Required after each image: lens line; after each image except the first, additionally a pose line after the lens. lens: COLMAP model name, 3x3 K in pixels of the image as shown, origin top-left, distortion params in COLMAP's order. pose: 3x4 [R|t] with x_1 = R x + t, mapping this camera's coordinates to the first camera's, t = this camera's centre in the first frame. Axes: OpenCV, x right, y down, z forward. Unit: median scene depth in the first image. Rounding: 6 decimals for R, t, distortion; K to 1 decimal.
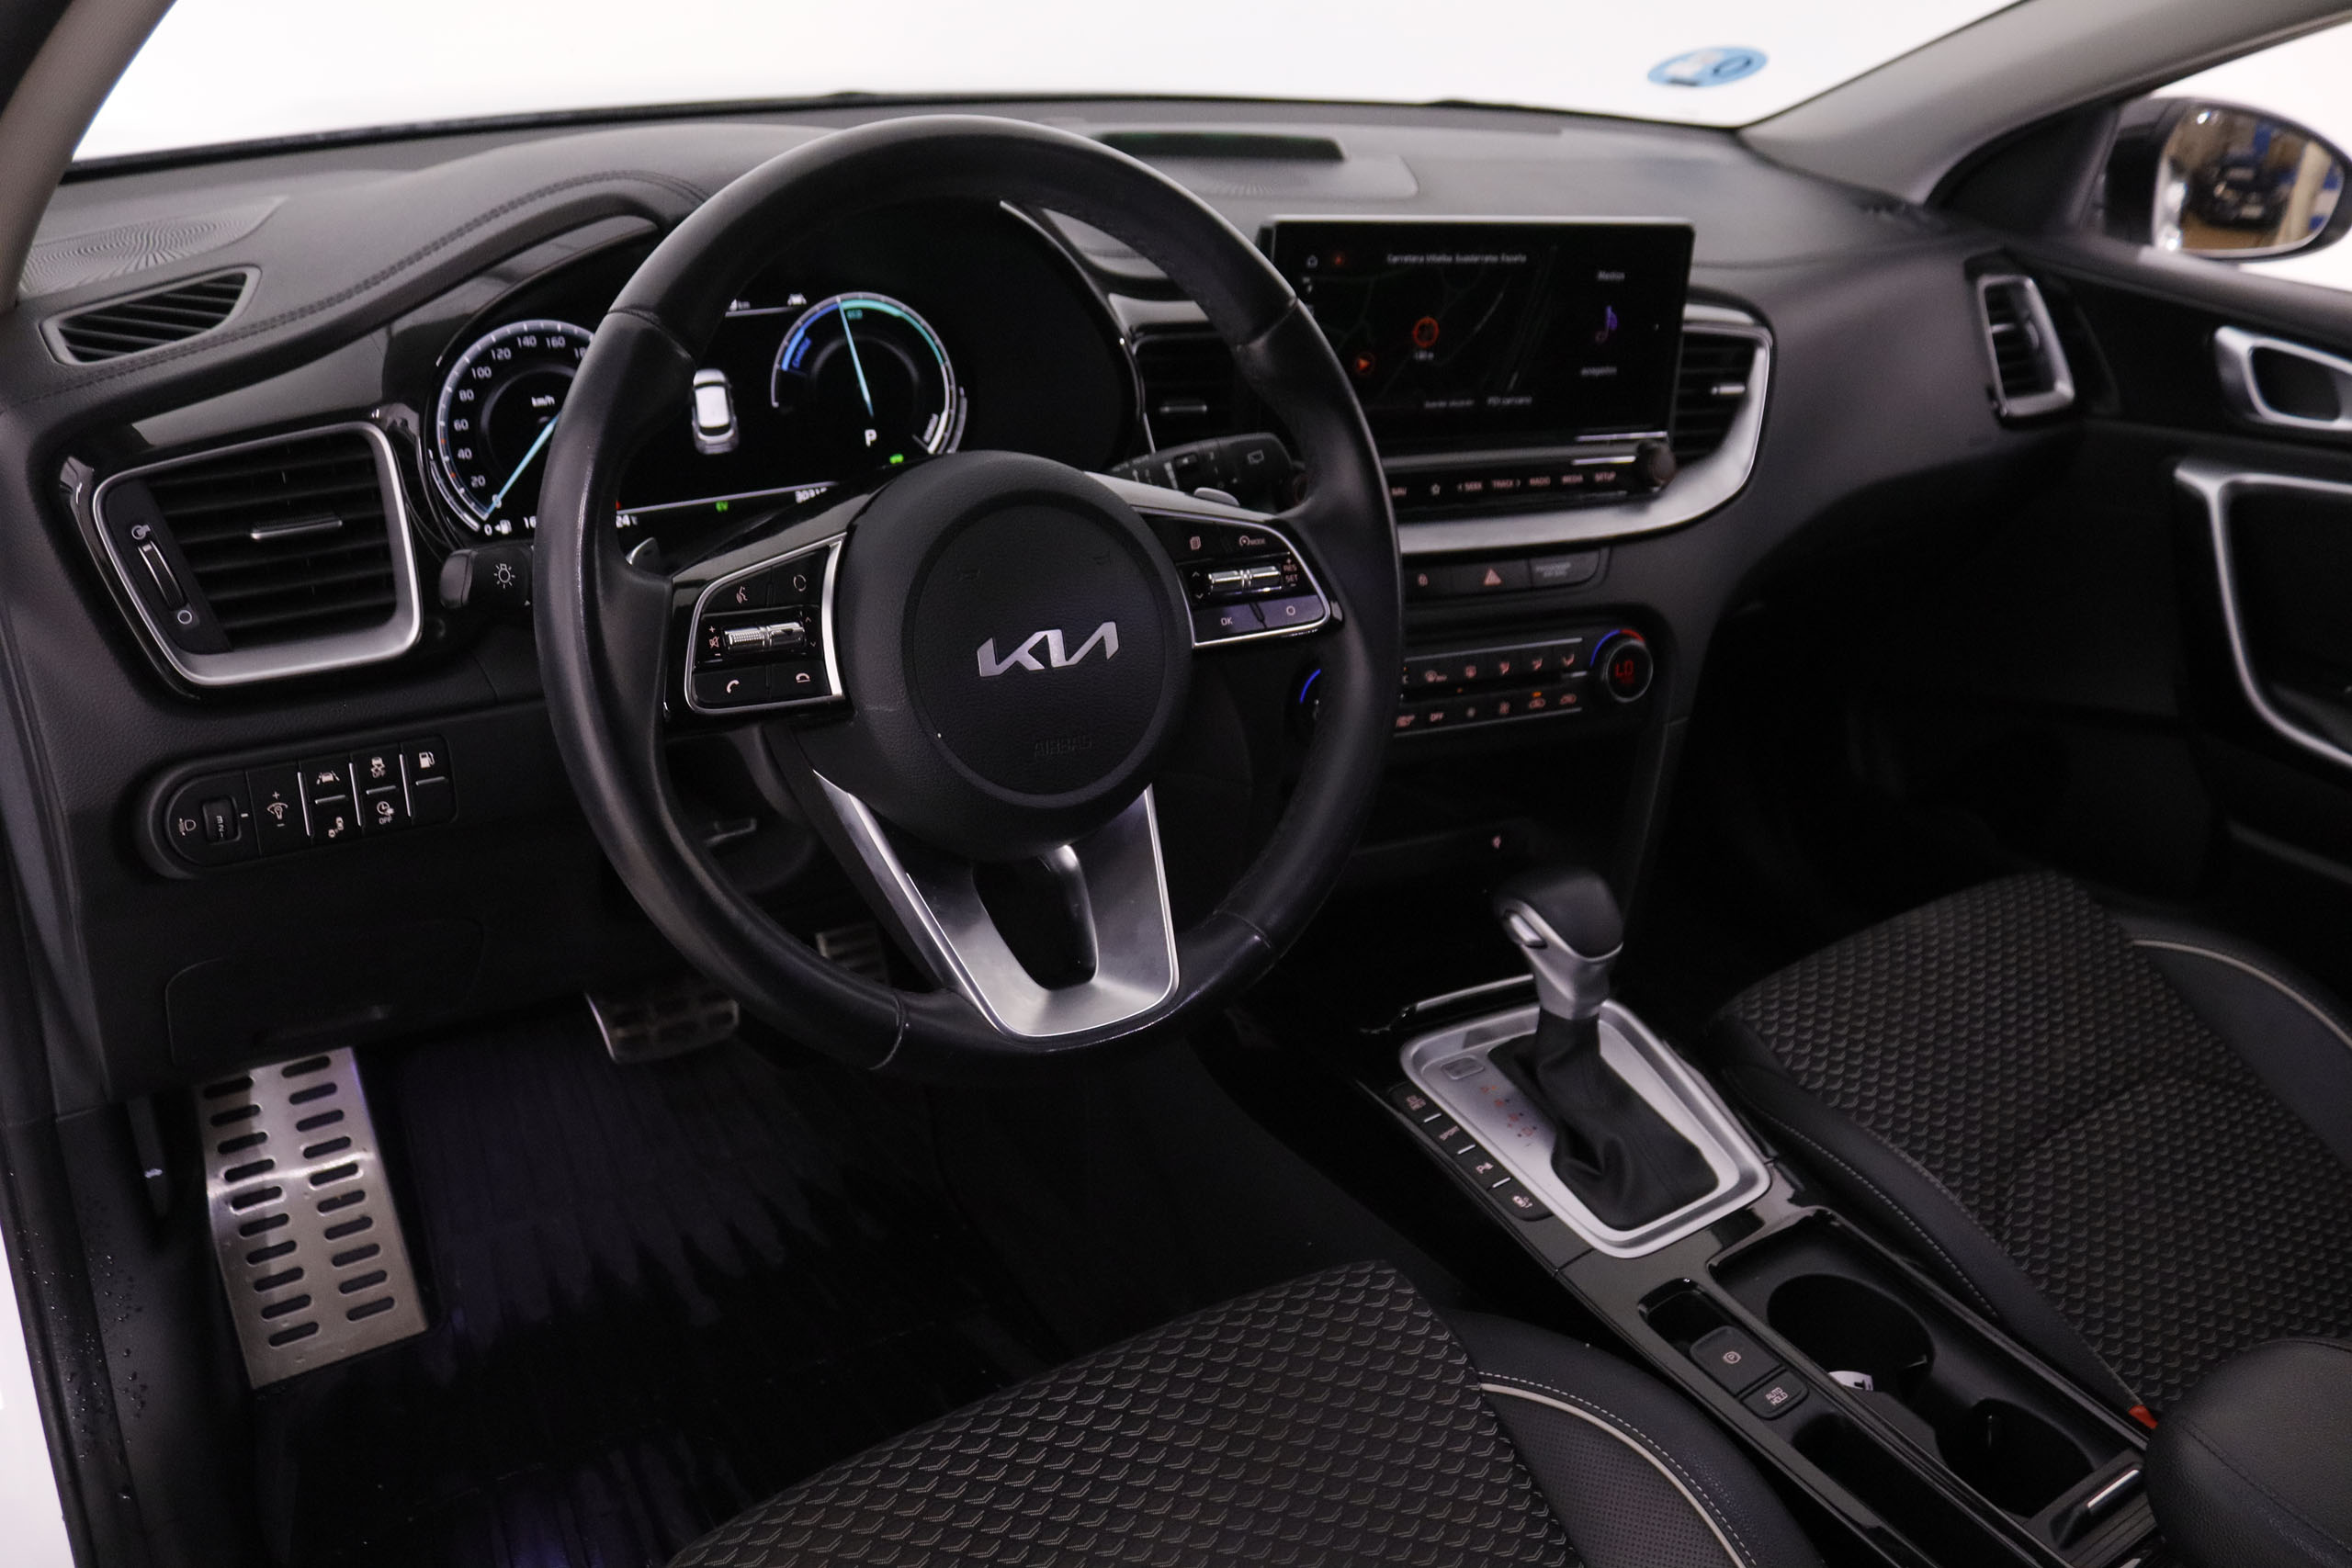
lens RADIAL K [[1920.8, 0, 1198.1], [0, 1920.8, 741.1], [0, 0, 1]] dist [-0.163521, 0.124748]
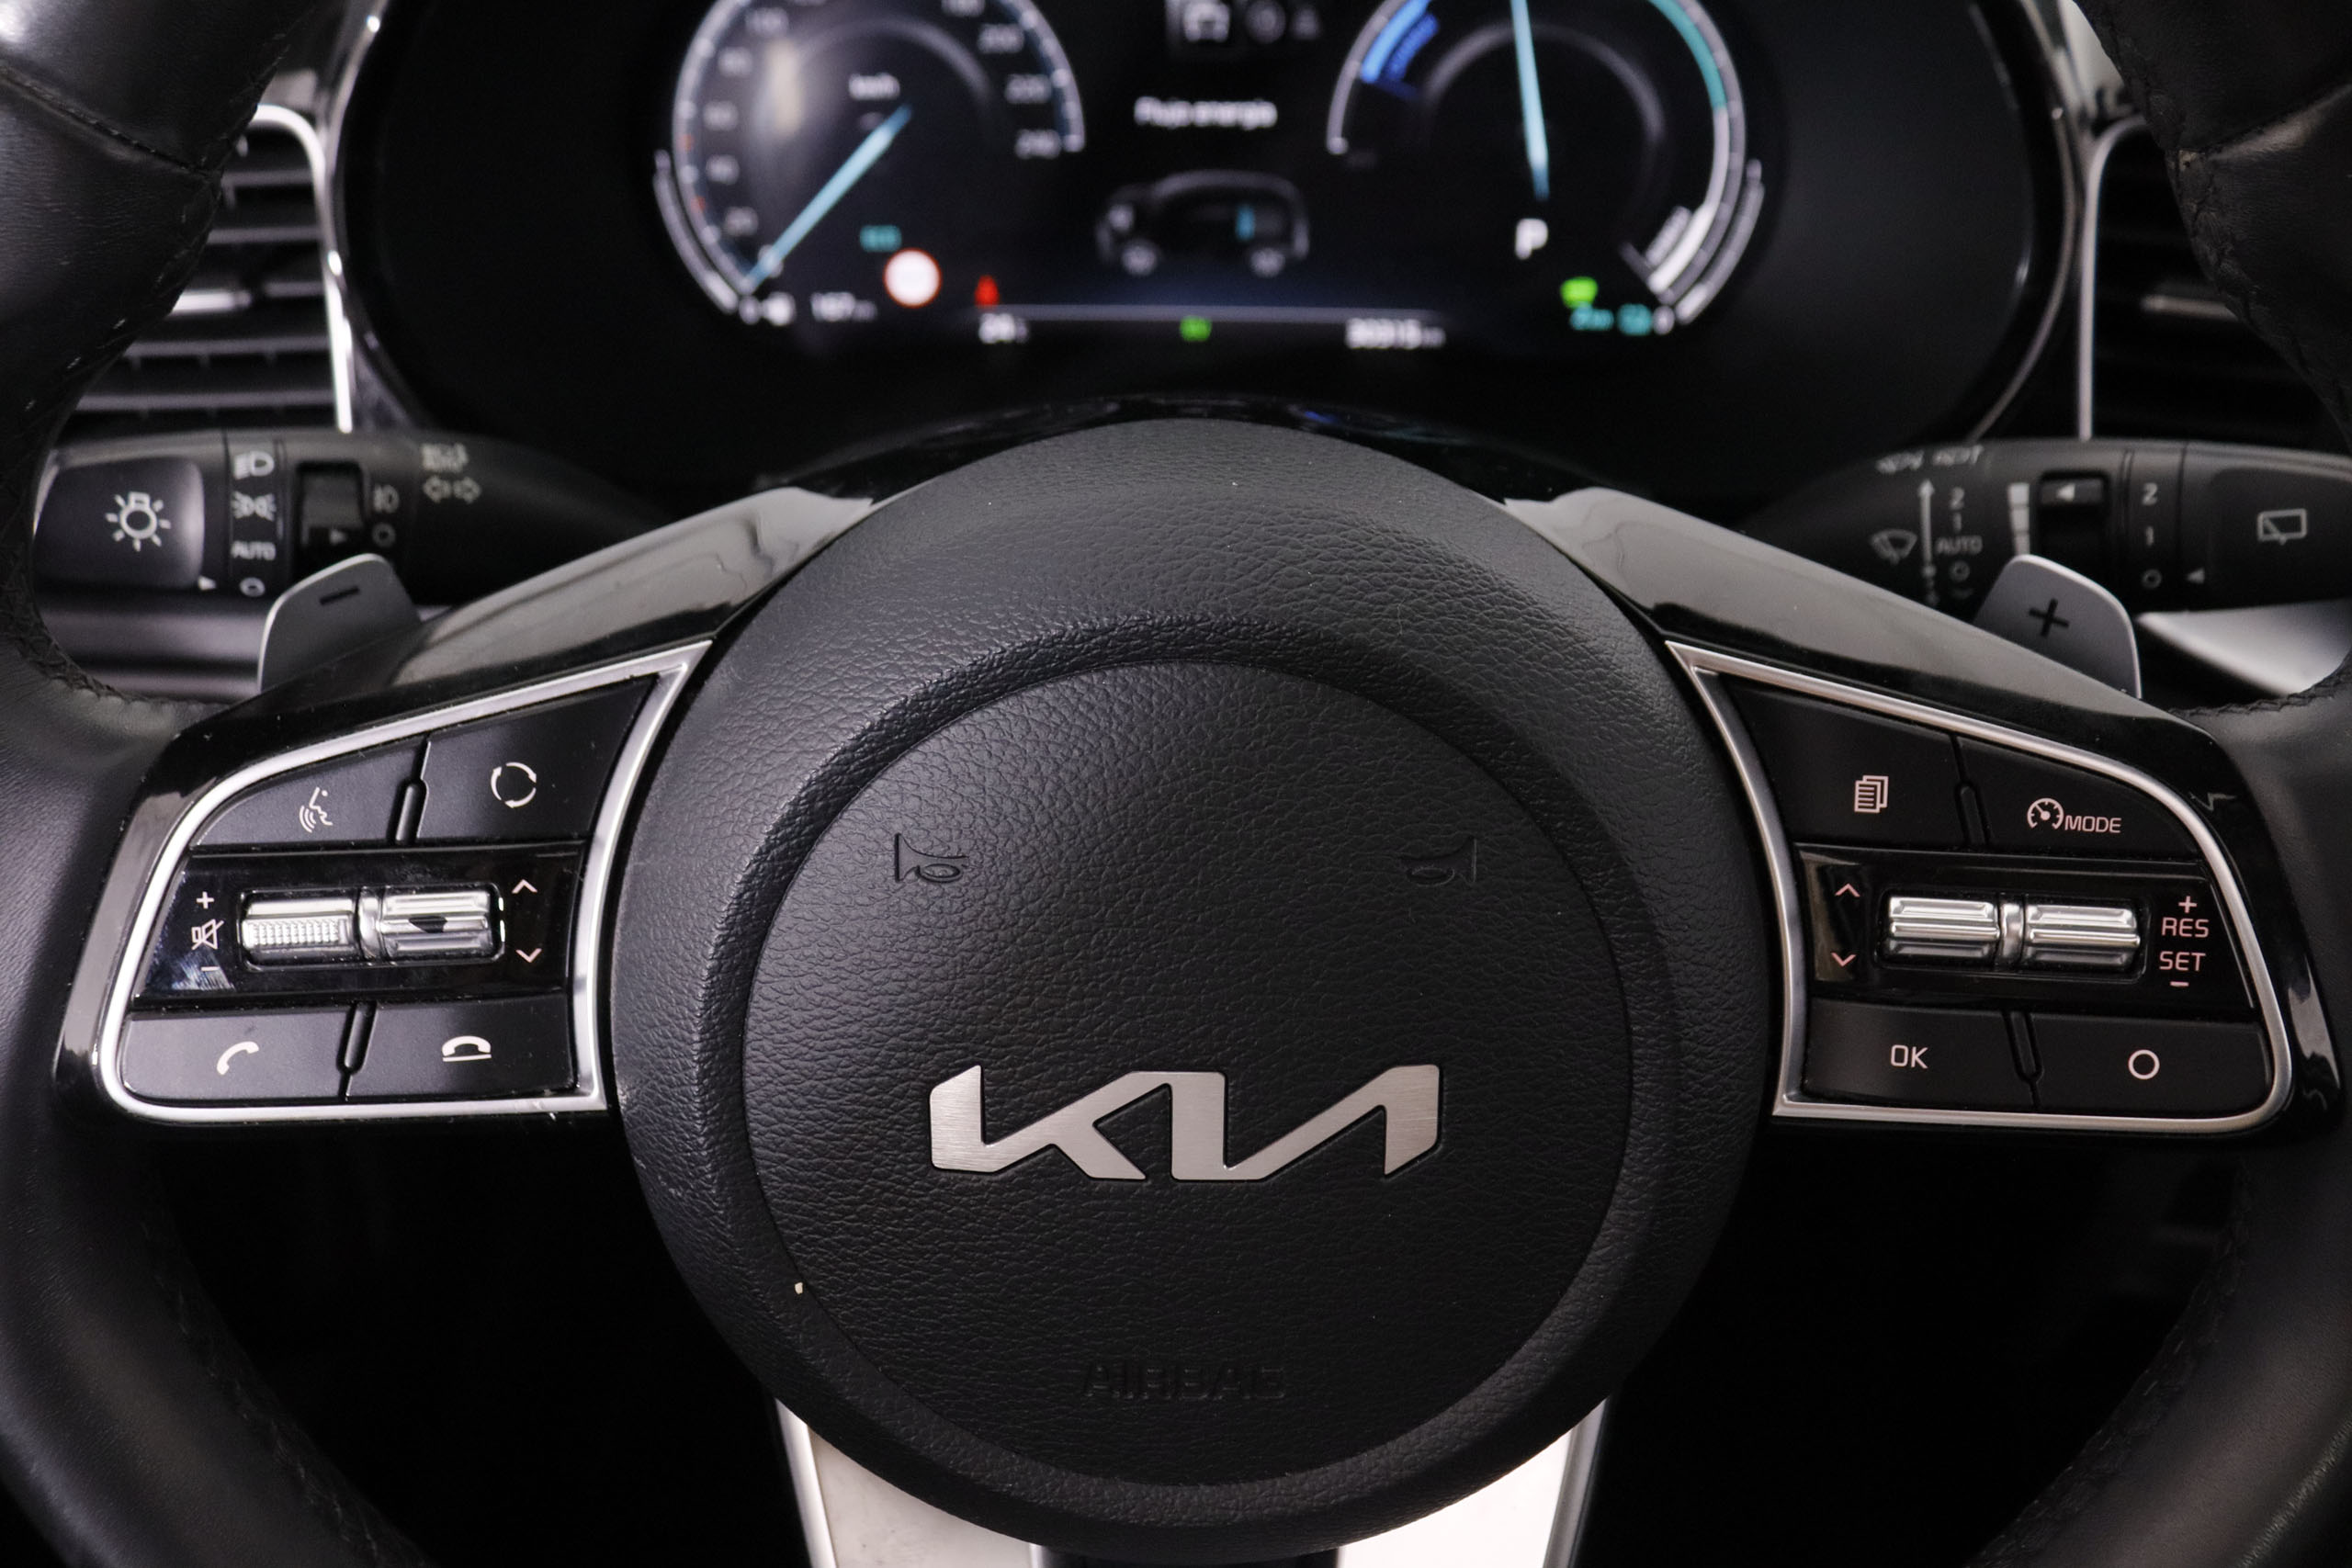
lens RADIAL K [[1920.8, 0, 1198.1], [0, 1920.8, 741.1], [0, 0, 1]] dist [-0.163521, 0.124748]
pose [[0.800008, 0.297874, -0.520825, 0.050034], [-0.201206, 0.950983, 0.234833, -0.127860], [0.565247, -0.083076, 0.820728, 0.517550]]
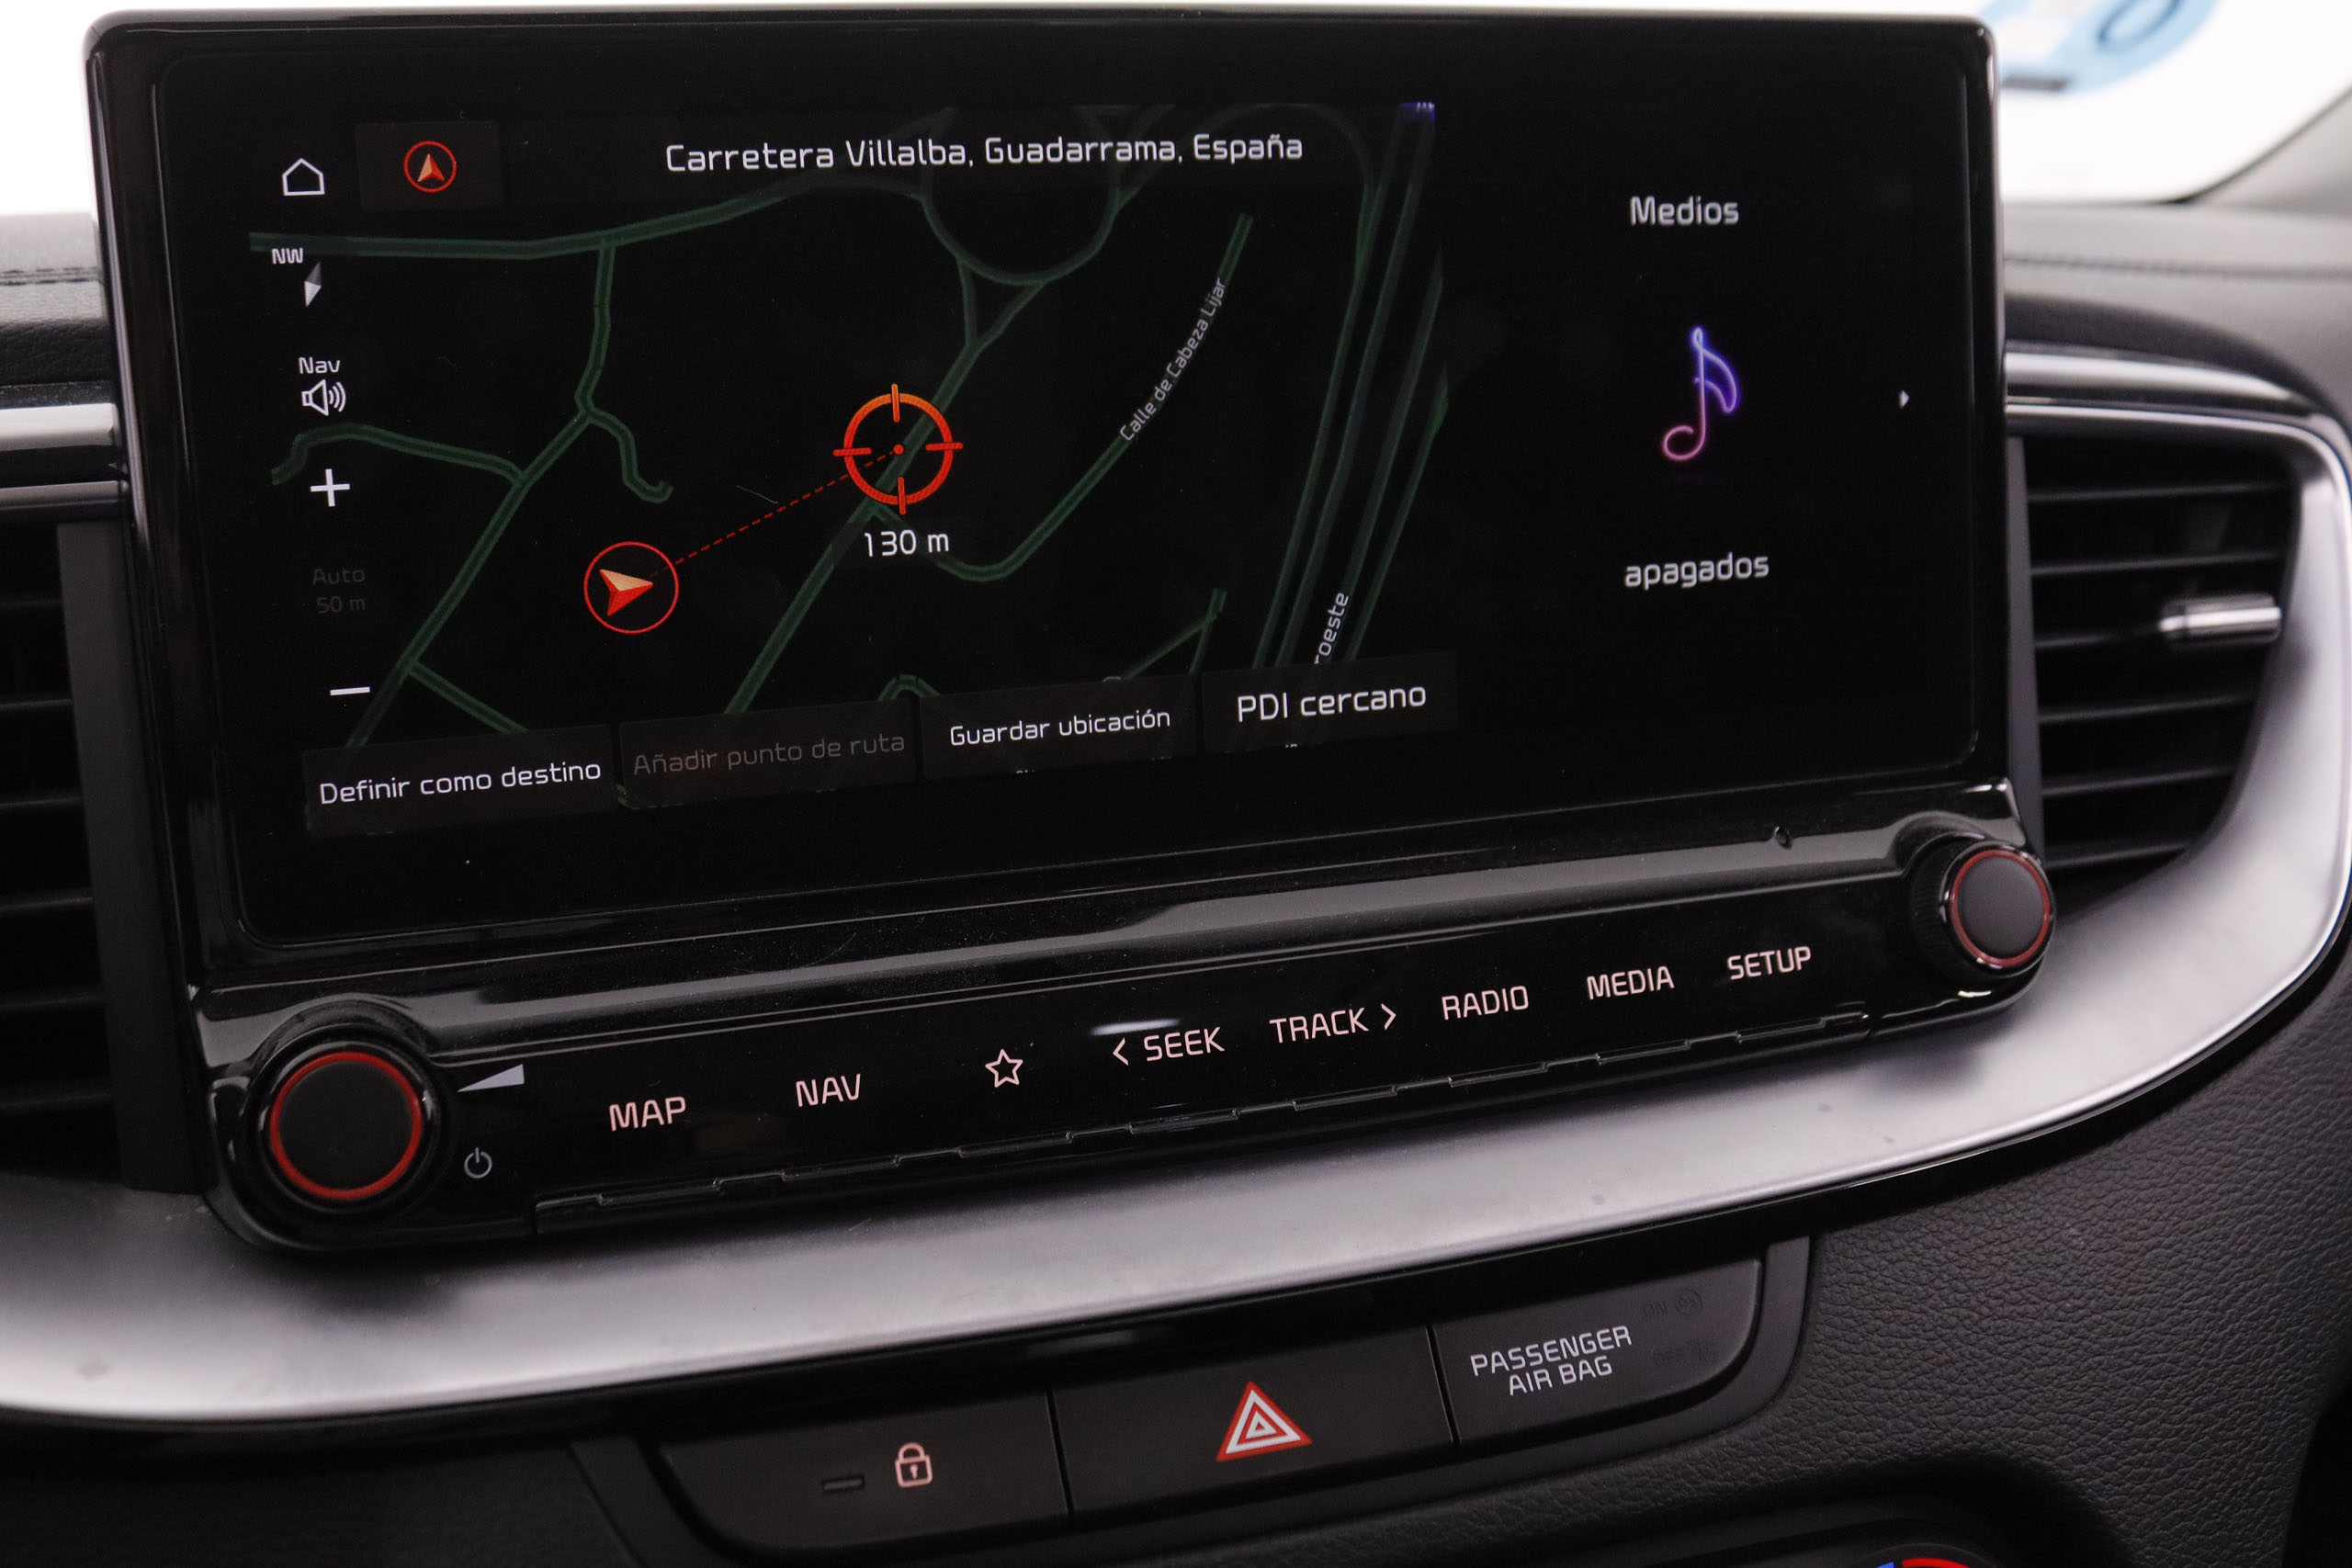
lens RADIAL K [[2288.2, 0, 1185.3], [0, 2288.2, 740.7], [0, 0, 1]] dist [-0.106170, 0.026499]
pose [[0.979944, -0.093705, -0.175867, 0.205788], [0.043376, 0.961684, -0.270707, -0.093239], [0.194495, 0.257649, 0.946461, 0.726739]]
